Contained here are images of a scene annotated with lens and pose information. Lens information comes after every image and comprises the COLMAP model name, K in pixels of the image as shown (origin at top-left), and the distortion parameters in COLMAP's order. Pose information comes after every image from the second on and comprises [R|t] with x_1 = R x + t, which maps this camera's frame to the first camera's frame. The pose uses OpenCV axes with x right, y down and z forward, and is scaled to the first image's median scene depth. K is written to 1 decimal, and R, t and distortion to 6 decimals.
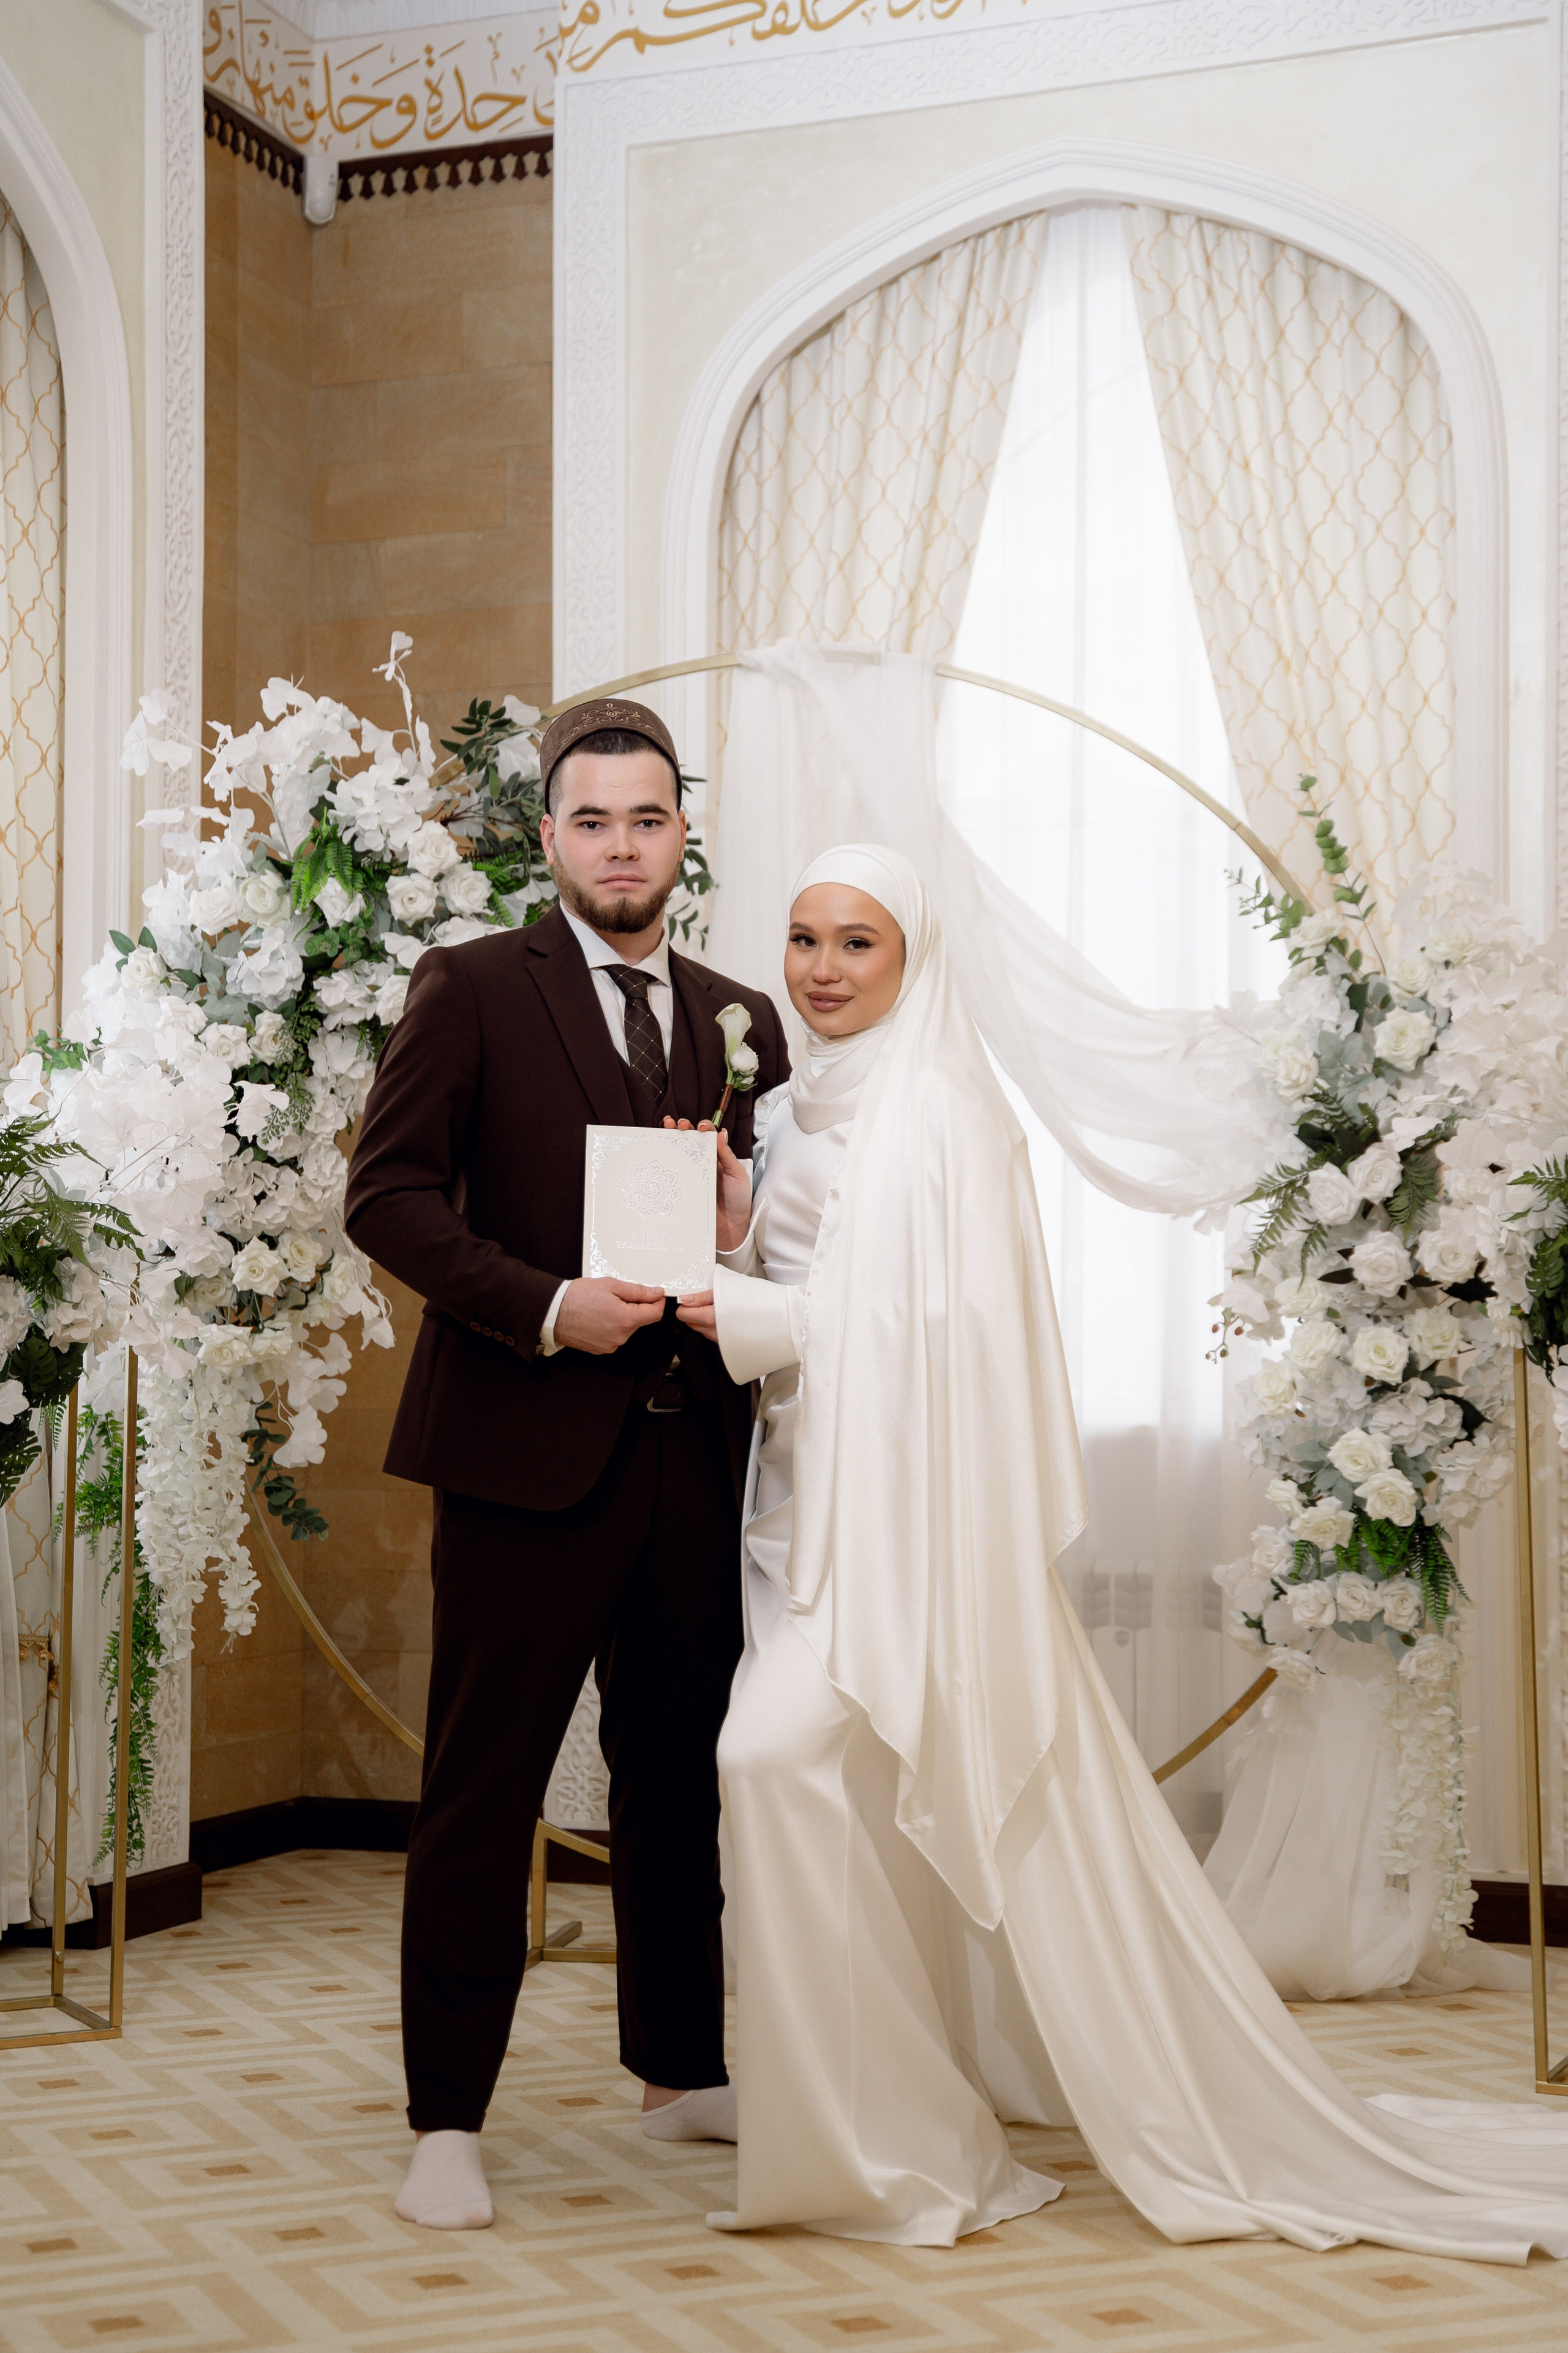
lens RADIAL K [[3571.3, 0, 766.9], [0, 3571.3, 1168.6], [0, 0, 1]] dist [0.170448, 0.000000]
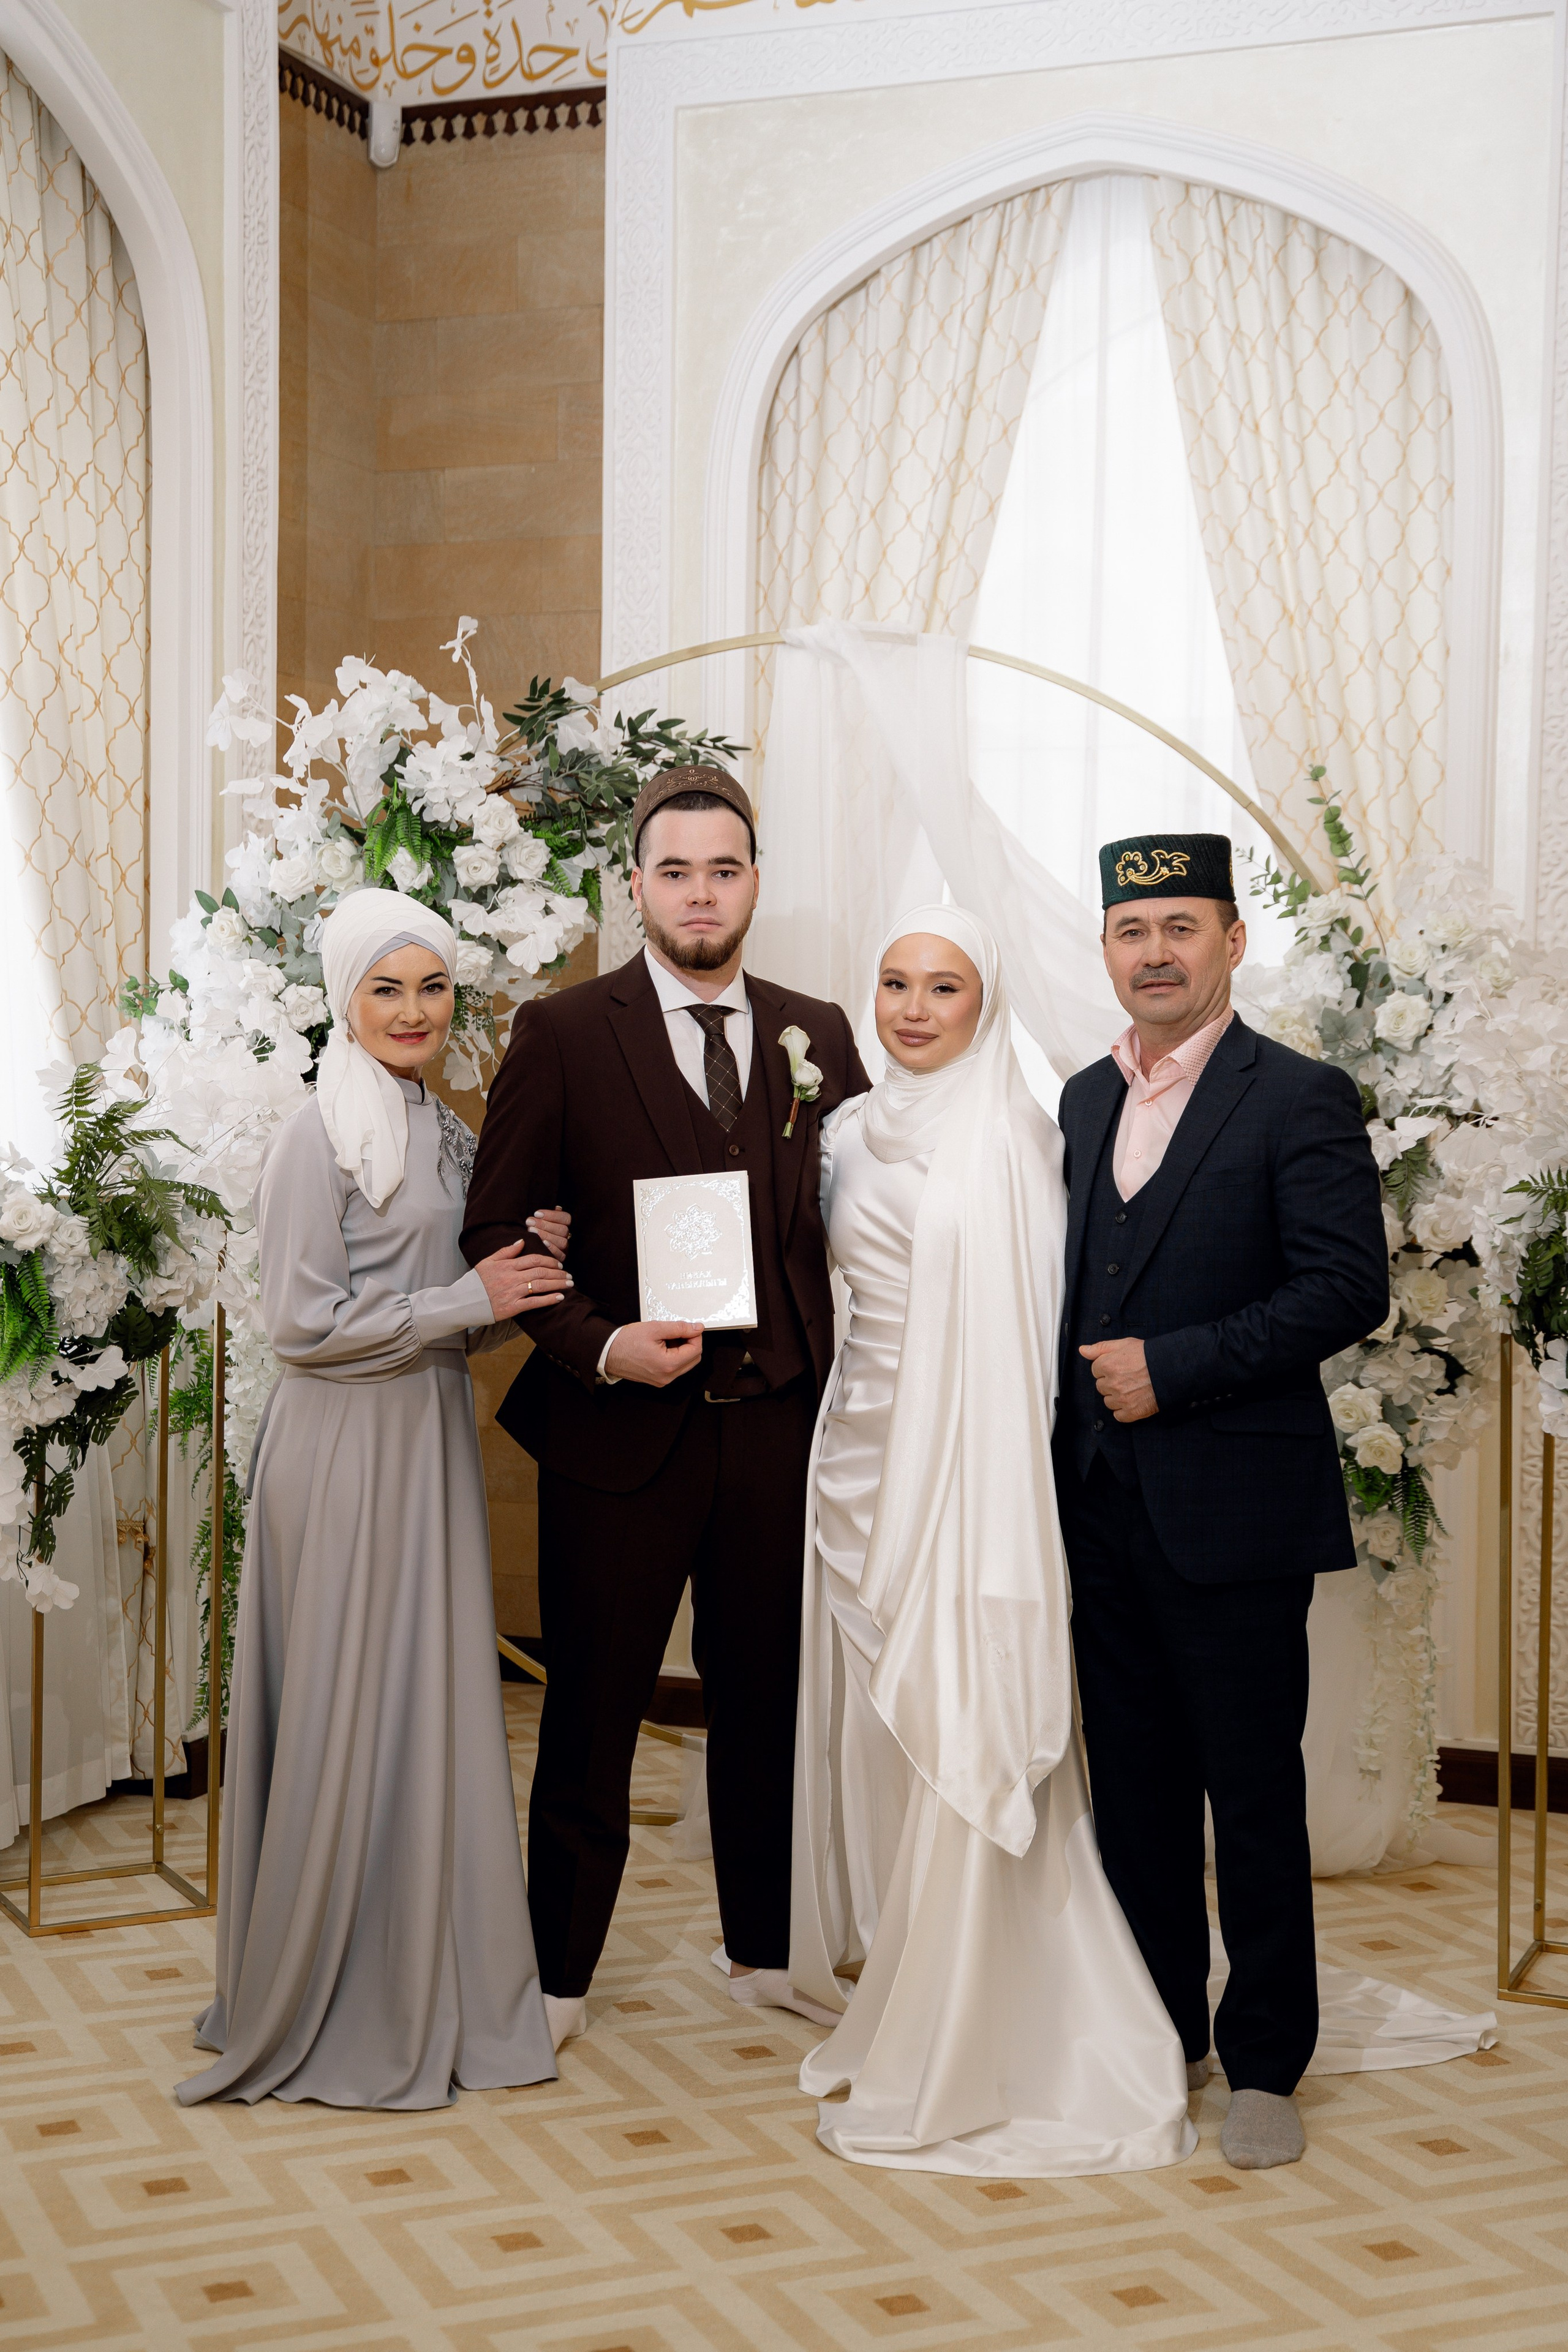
lens RADIAL K [[3198.0, 0, 753.5], [0, 3198.0, 1177.3], [0, 0, 1]] dist [0.087520, 0.000000]
pose [[0.999948, 0.010099, -0.001672, -0.012259], [-0.009898, 0.995556, 0.093653, -0.065425], [0.002610, -0.093632, 0.995603, 0.034027]]
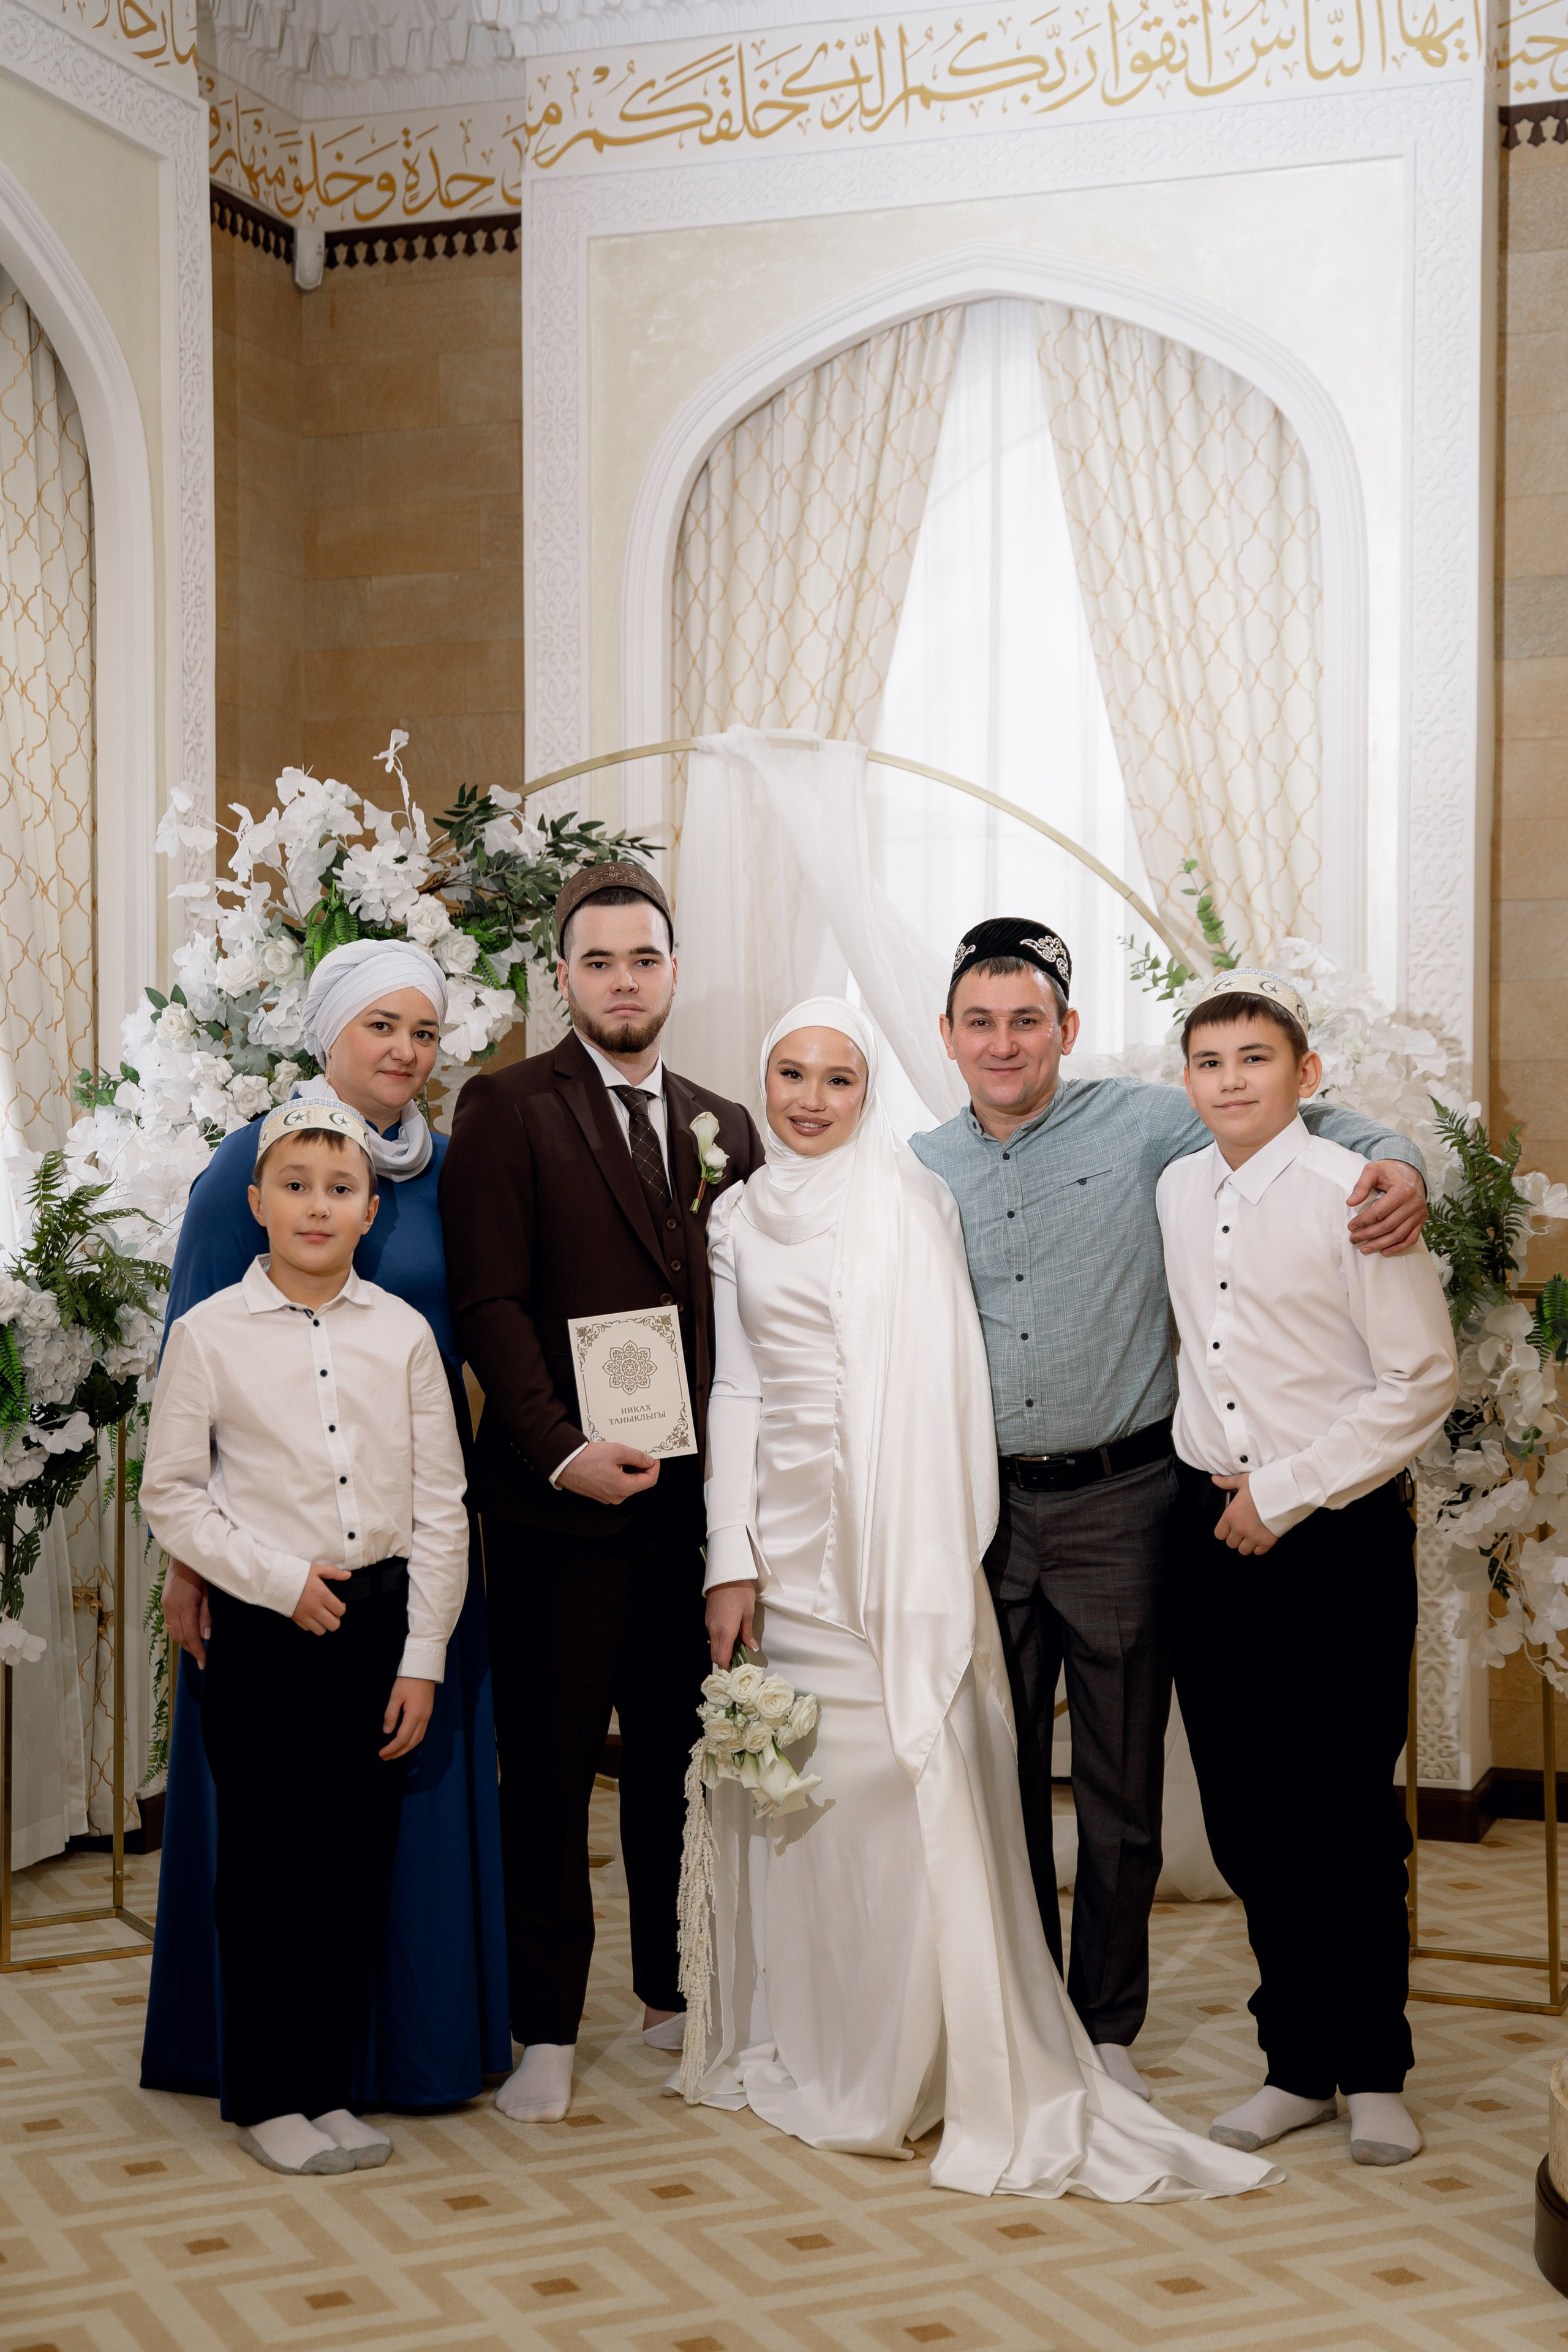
lens RADIAL K [[3403.2, 0, 771.6], [0, 3403.2, 1175.7], [0, 0, 1]] dist [0.129216, 0.000000]
pose [[0.999772, -0.004773, 0.020830, -0.005994], [0.003370, 0.997757, 0.066857, -0.071015], [-0.021103, -0.066771, 0.997545, -0.084152]]
